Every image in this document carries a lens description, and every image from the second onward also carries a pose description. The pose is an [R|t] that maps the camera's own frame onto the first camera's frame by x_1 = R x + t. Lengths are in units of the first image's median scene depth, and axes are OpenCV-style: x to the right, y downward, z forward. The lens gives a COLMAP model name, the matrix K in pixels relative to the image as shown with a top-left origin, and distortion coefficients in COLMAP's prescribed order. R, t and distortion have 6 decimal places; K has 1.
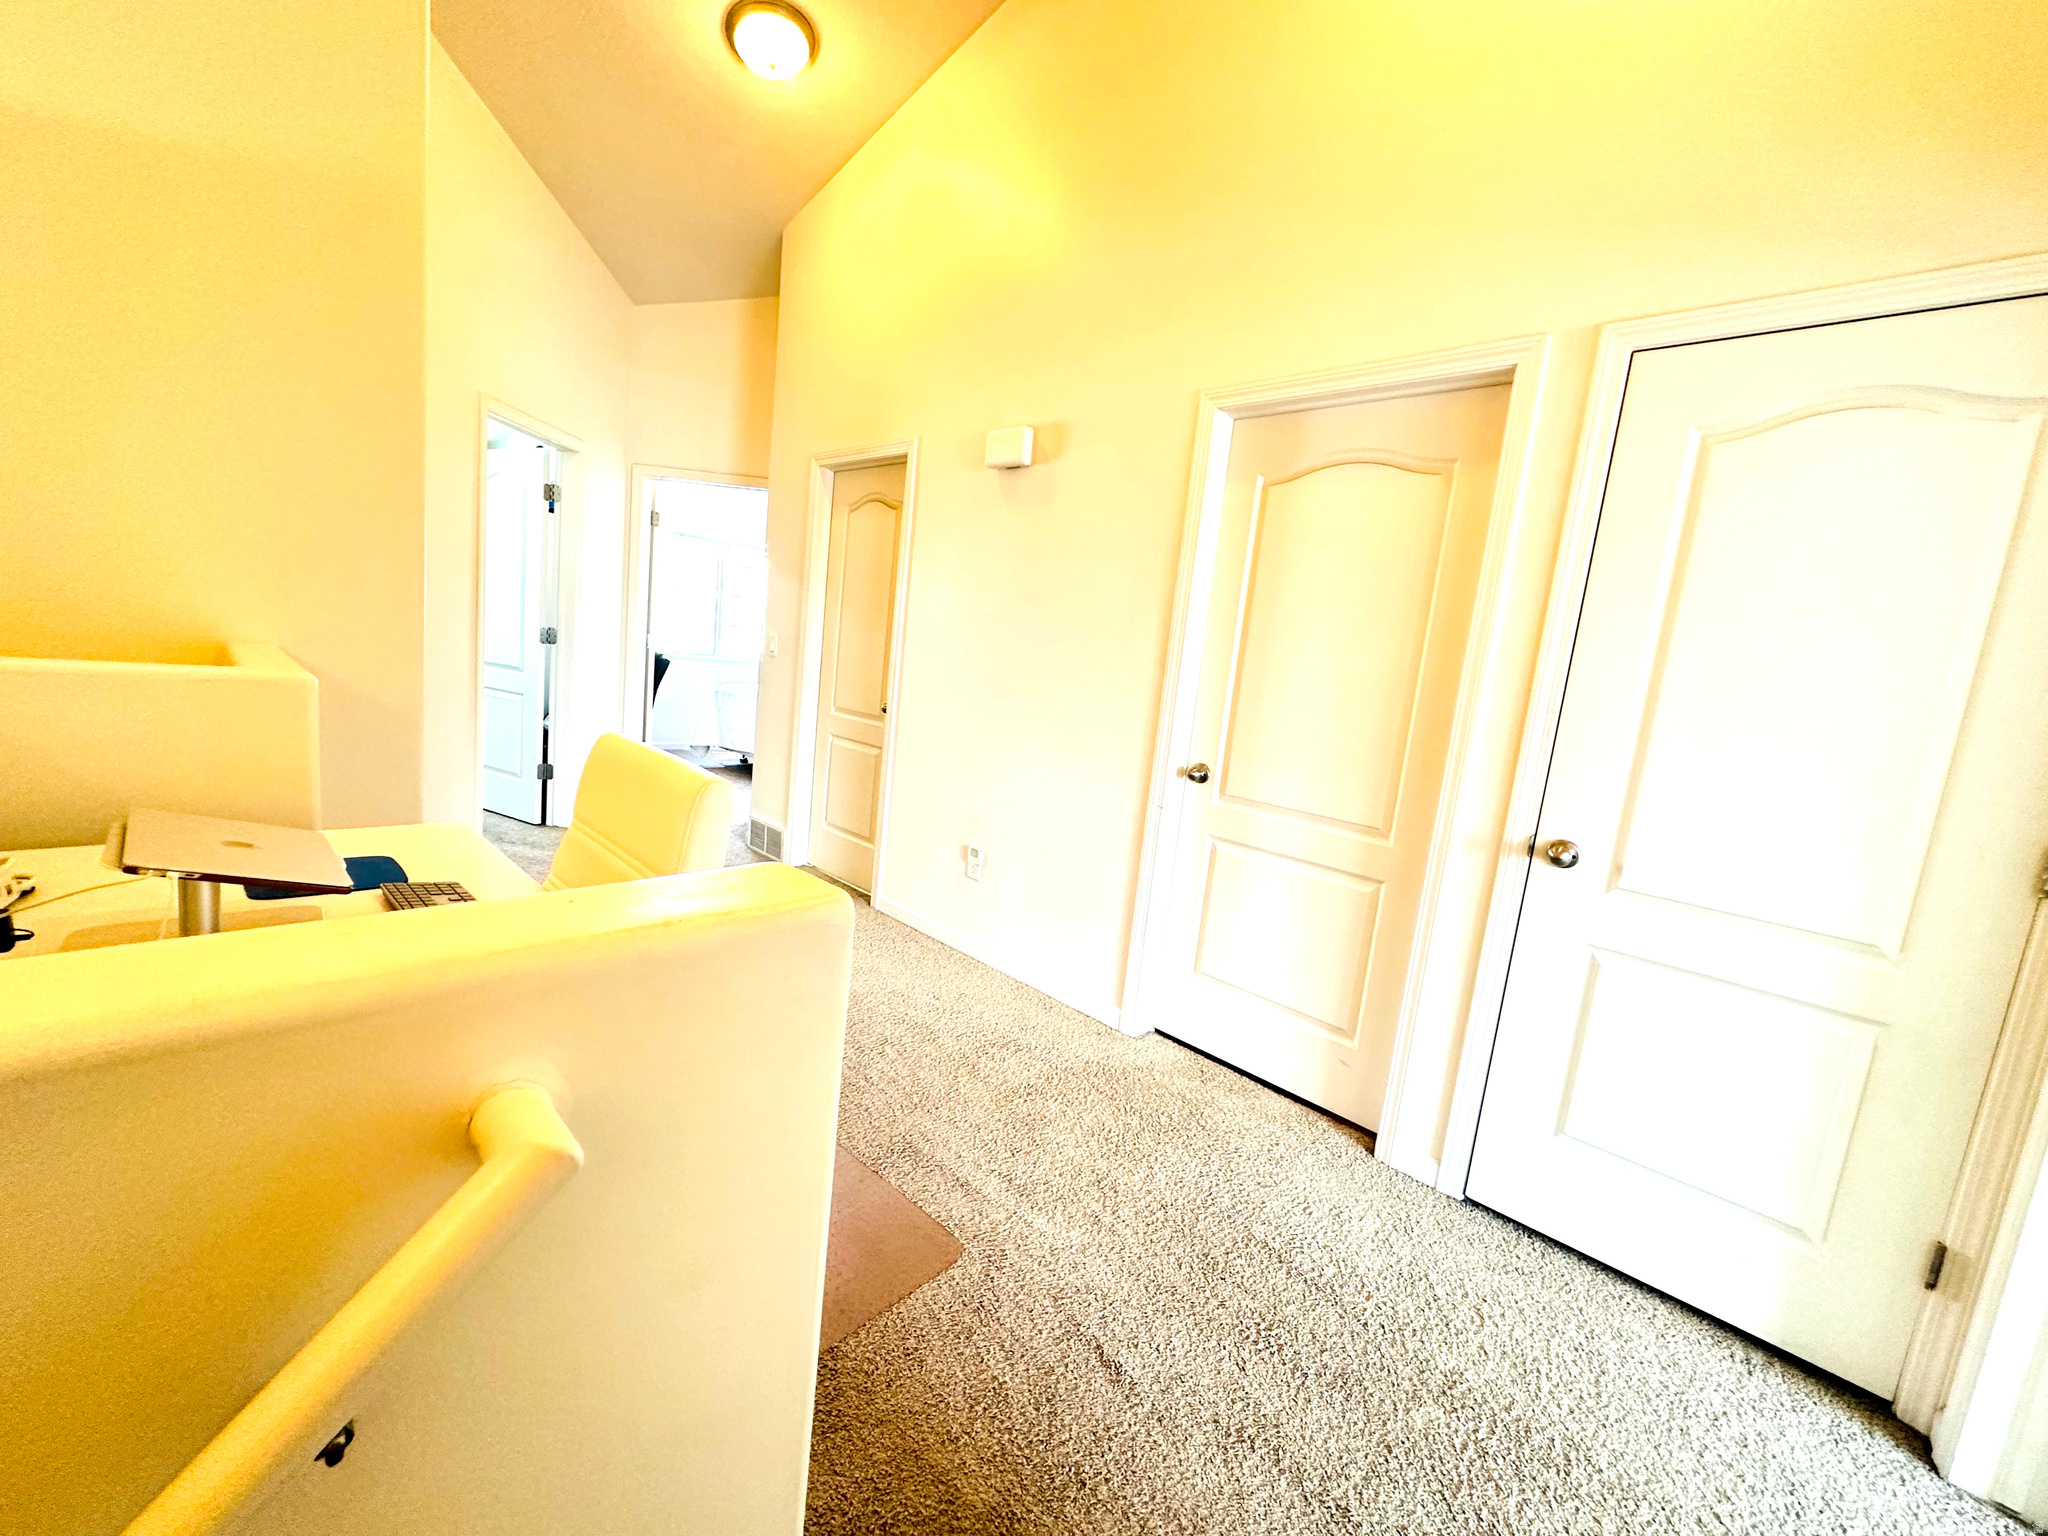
lens RADIAL K [[817.8, 0, 1024.0], [0, 817.8, 768.0], [0, 0, 1]] dist [0.001392, 0.000303]
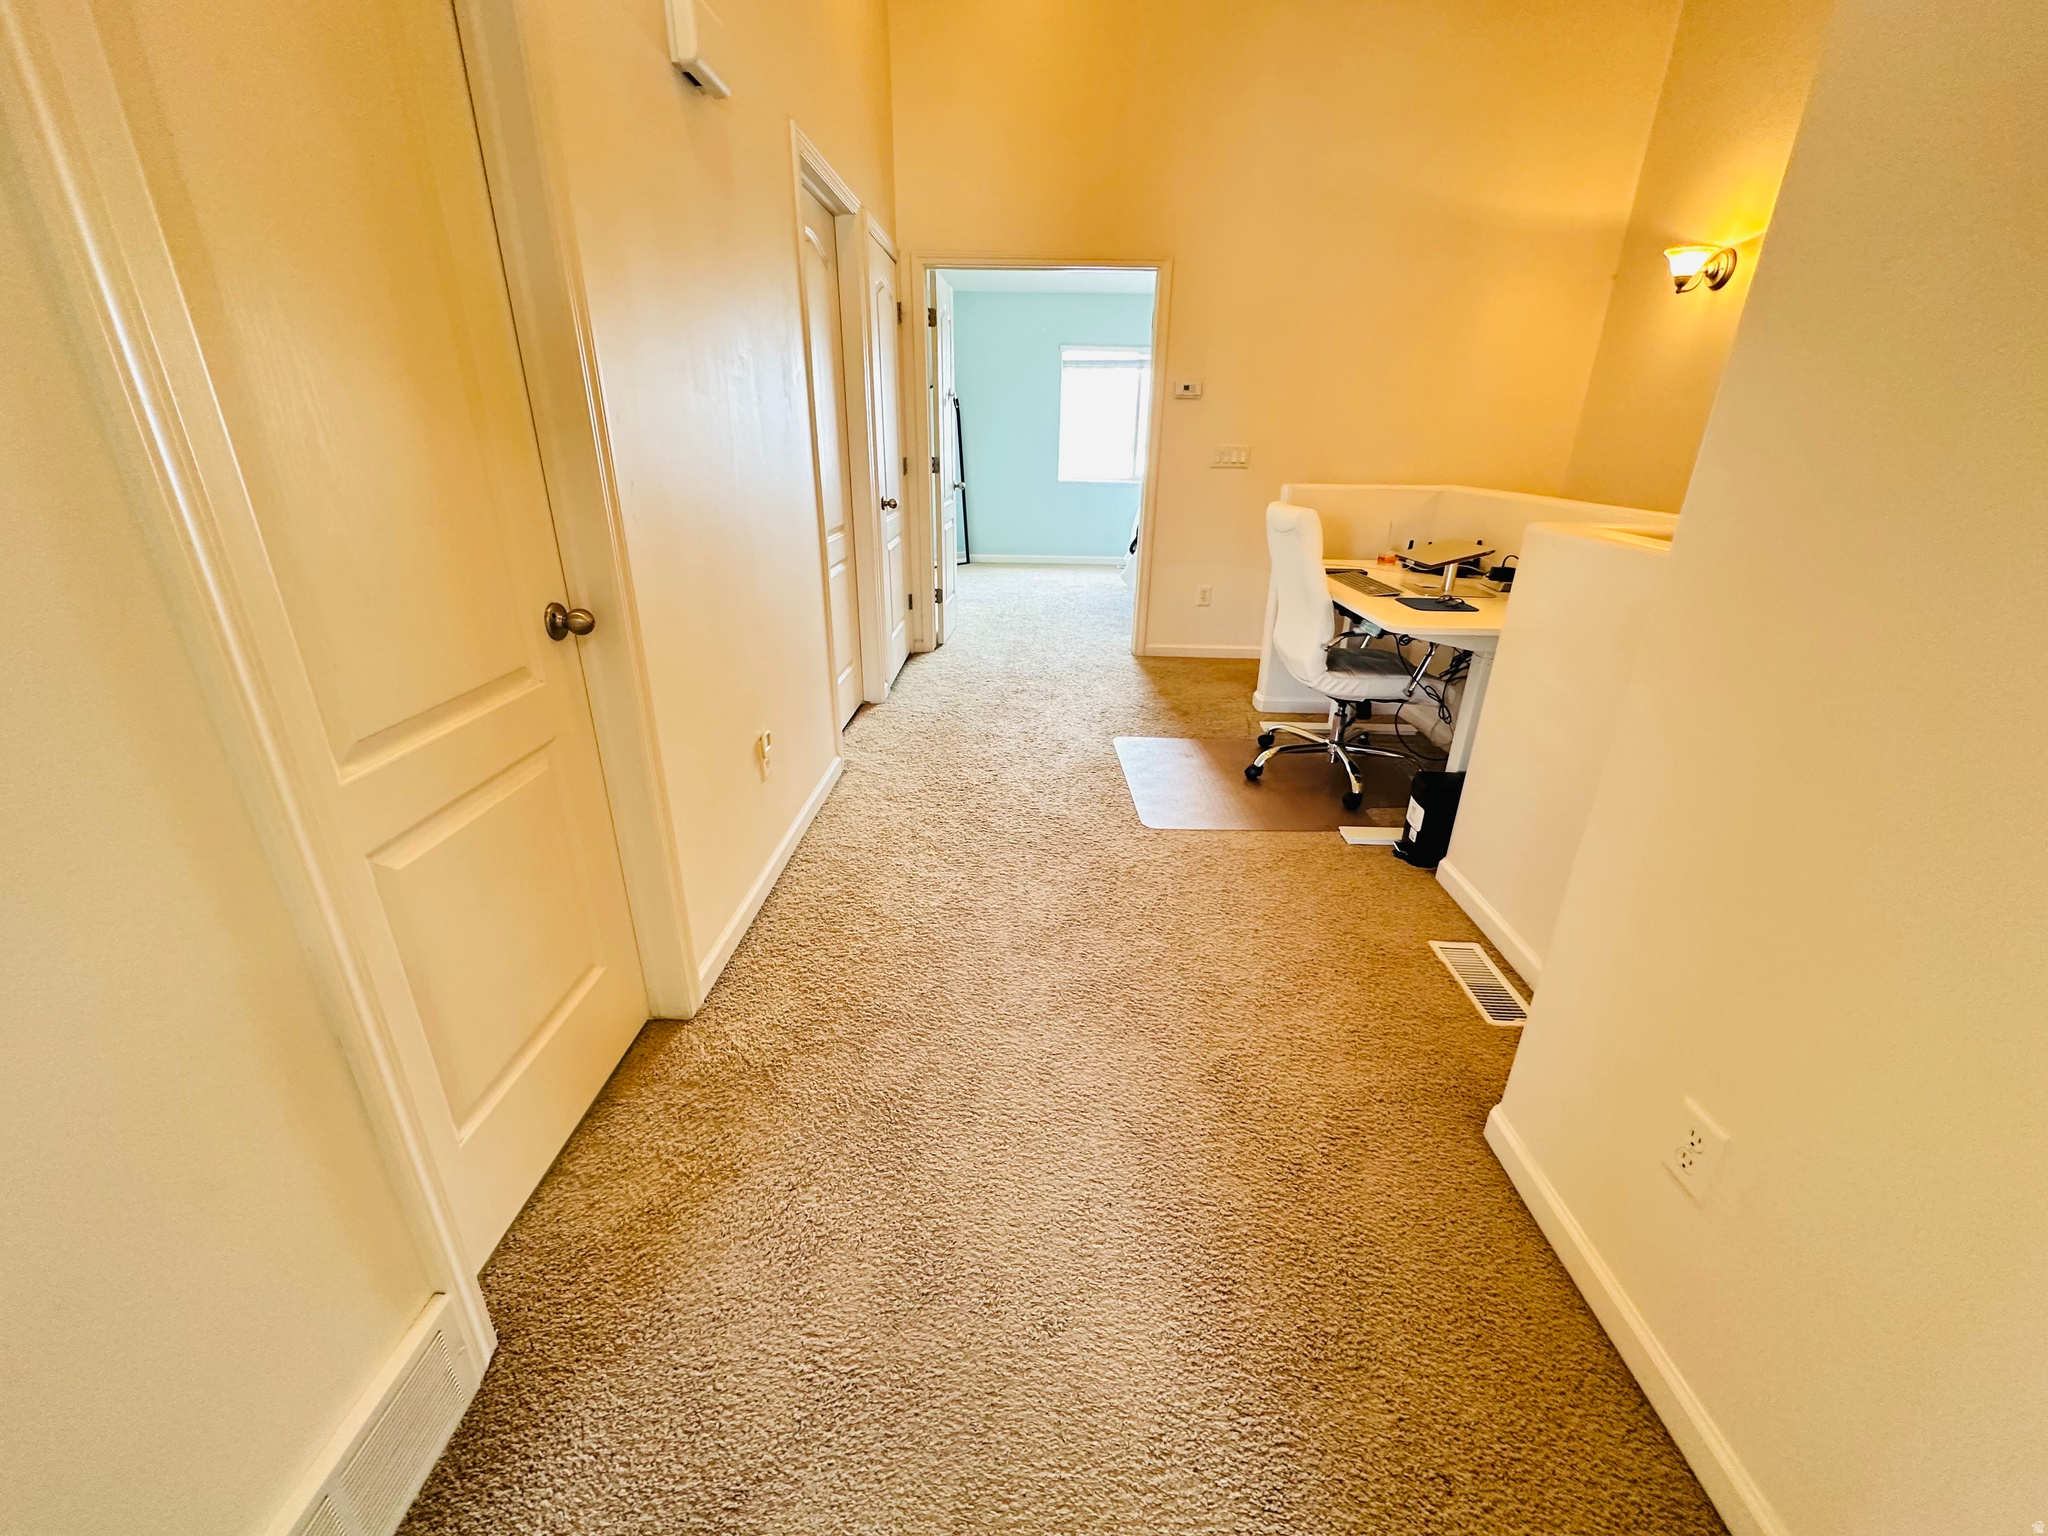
lens RADIAL K [[810.1, 0, 1018.3], [0, 810.1, 768.7], [0, 0, 1]] dist [-0.002316, -0.000182]
pose [[-0.672762, -0.381419, 0.633965, -0.757712], [0.019259, 0.847554, 0.530360, -0.282660], [-0.739609, 0.369015, -0.562856, 1.420315]]
